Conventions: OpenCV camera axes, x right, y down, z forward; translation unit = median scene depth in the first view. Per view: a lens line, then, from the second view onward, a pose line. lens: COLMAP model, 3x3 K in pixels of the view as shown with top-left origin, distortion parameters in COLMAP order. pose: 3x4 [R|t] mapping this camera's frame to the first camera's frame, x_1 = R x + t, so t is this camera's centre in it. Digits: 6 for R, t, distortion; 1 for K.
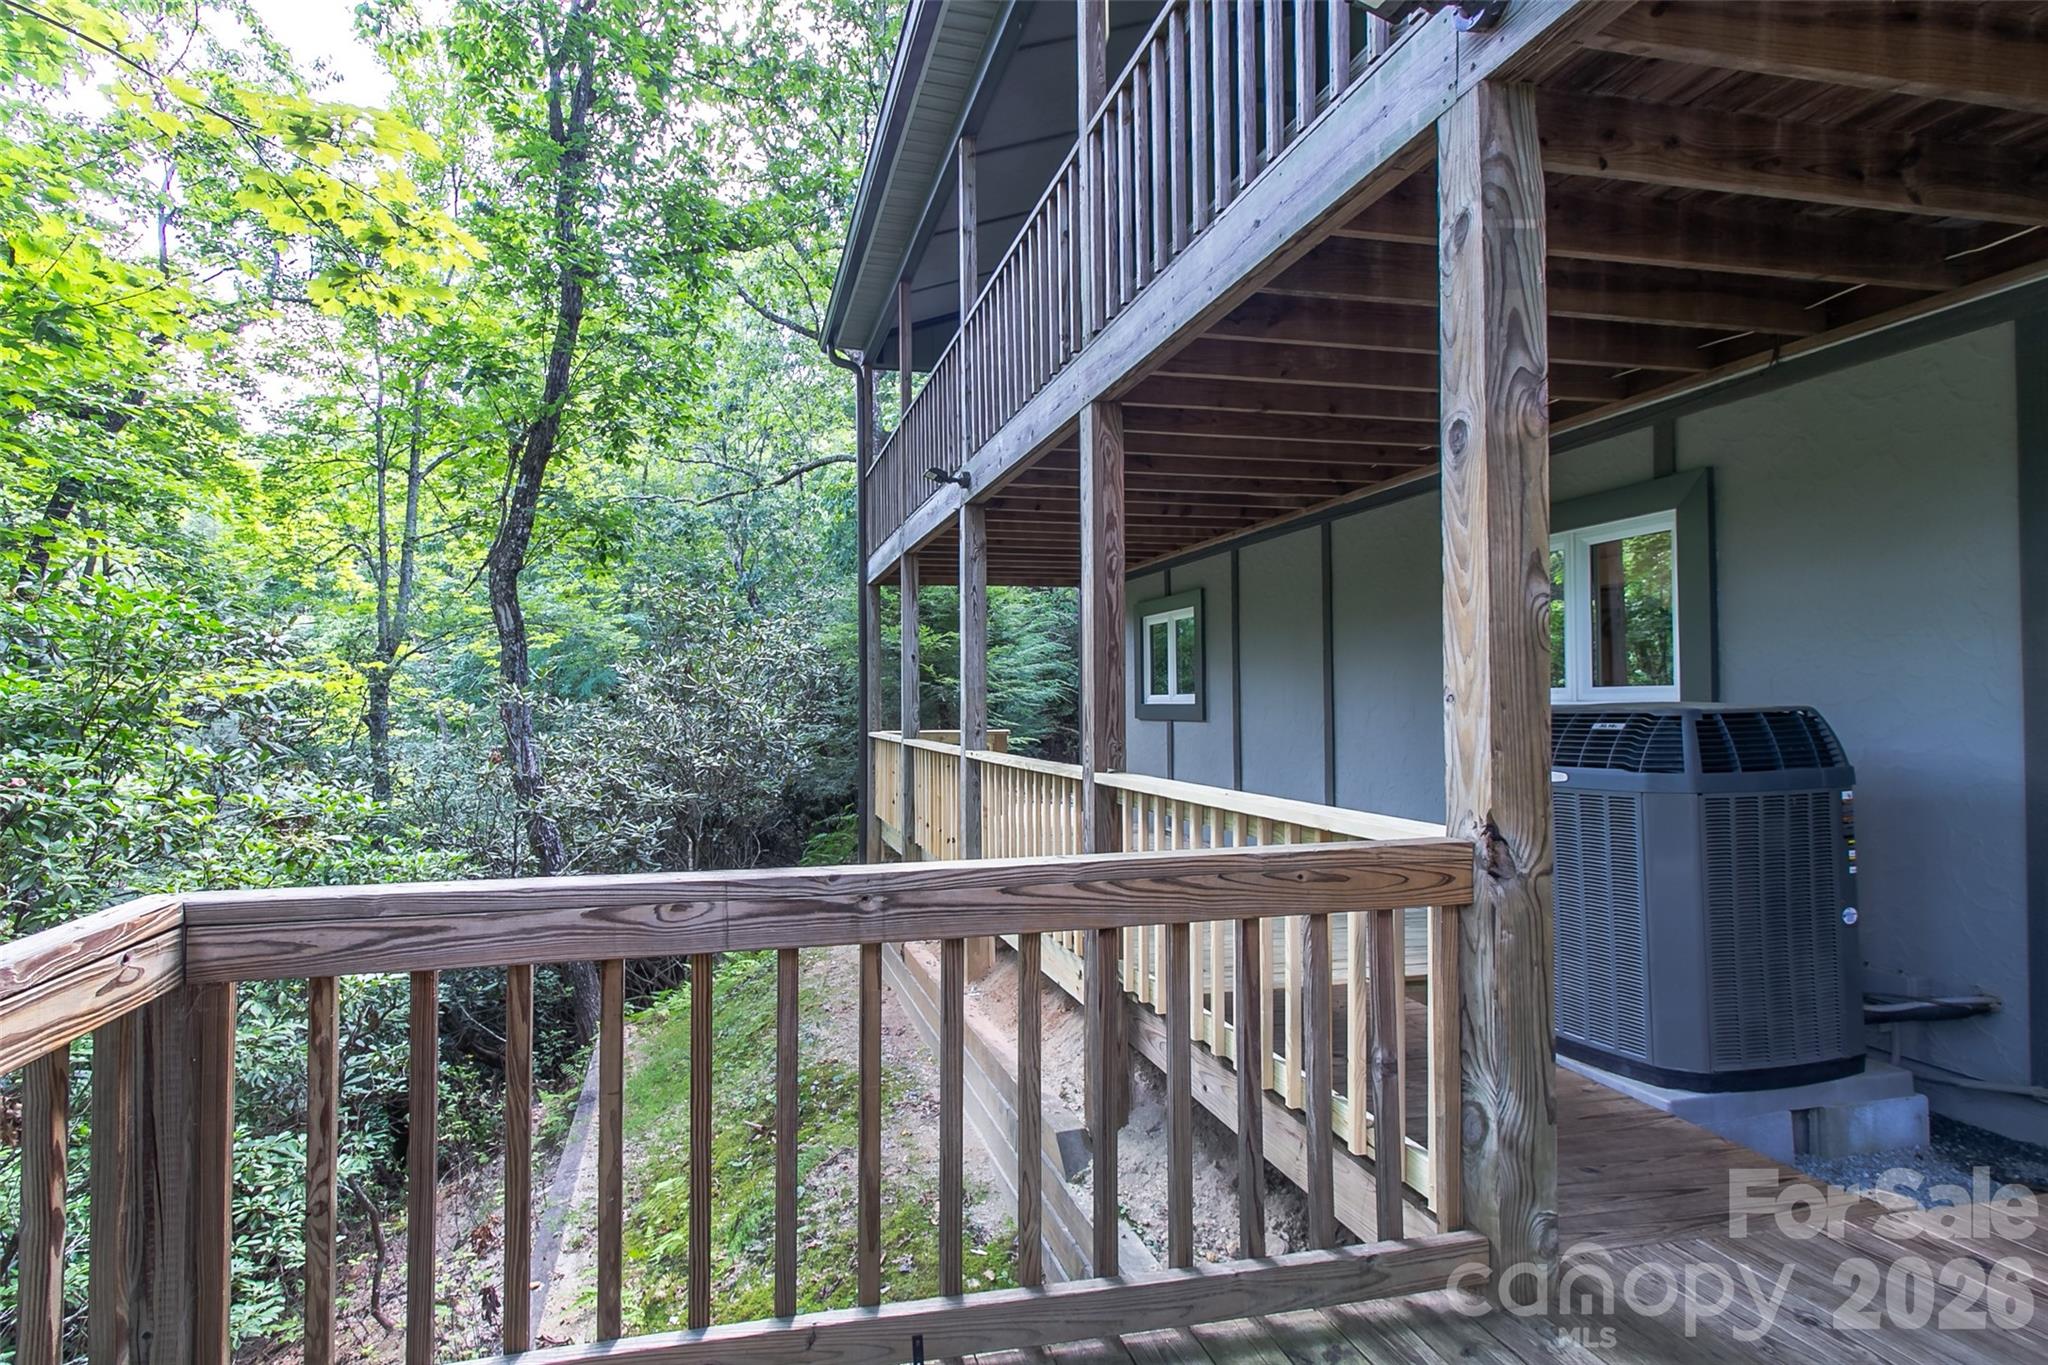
lens RADIAL K [[1036.6, 0, 1024.0], [0, 1036.6, 682.5], [0, 0, 1]] dist [0.001786, -0.000030]
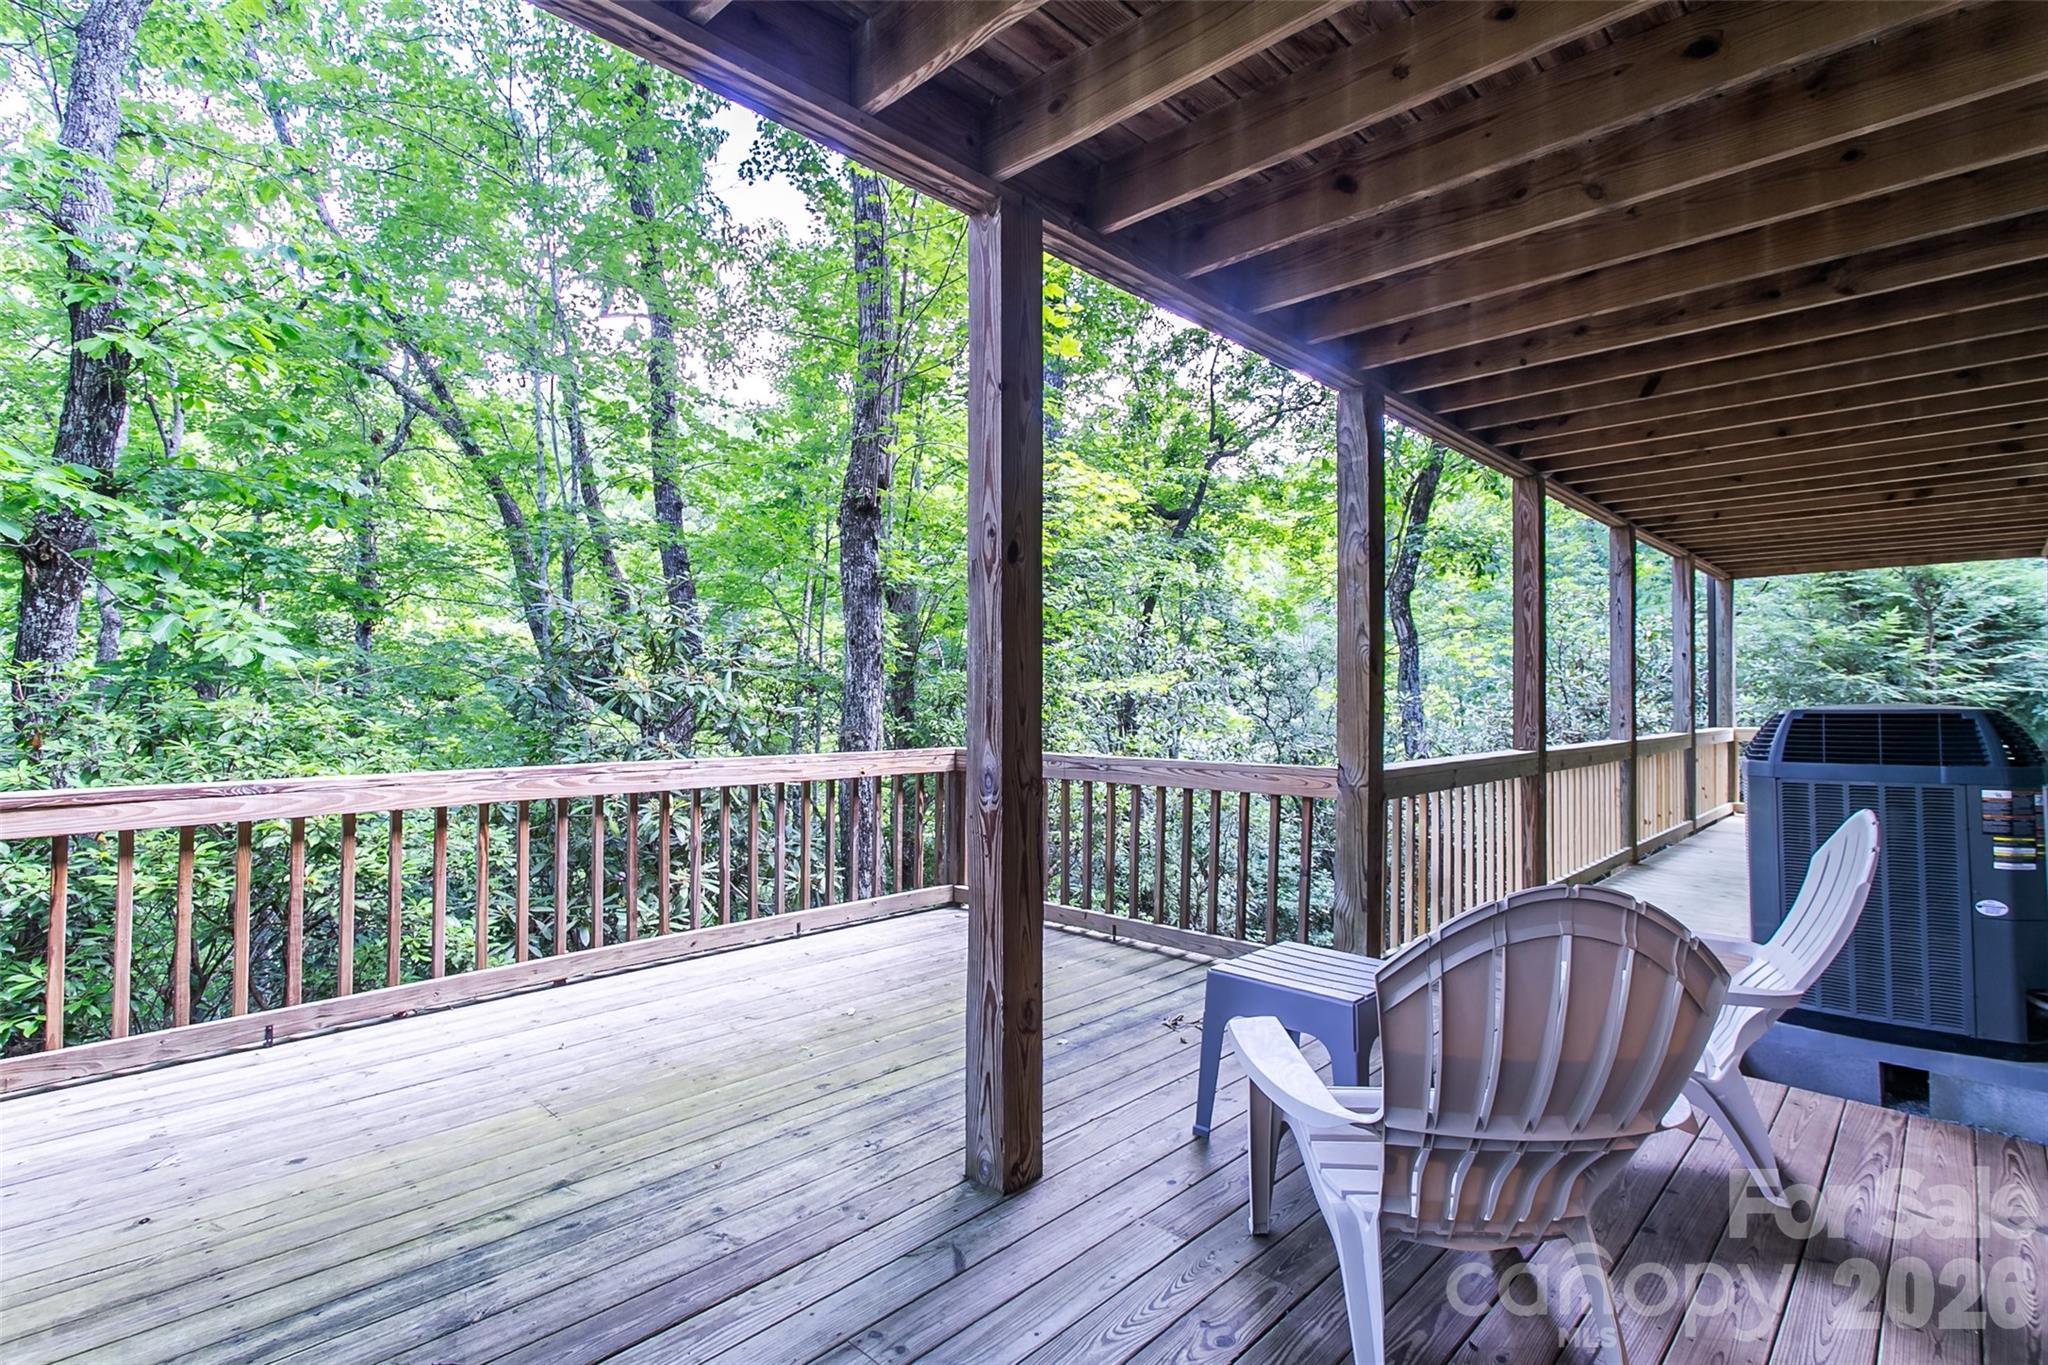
lens RADIAL K [[972.7, 0, 1017.4], [0, 972.7, 693.1], [0, 0, 1]] dist [-0.002038, 0.000855]
pose [[0.562004, 0.011437, -0.827055, 0.244149], [0.005165, 0.999836, 0.017336, -0.004857], [0.827118, -0.014014, 0.561853, -0.085635]]
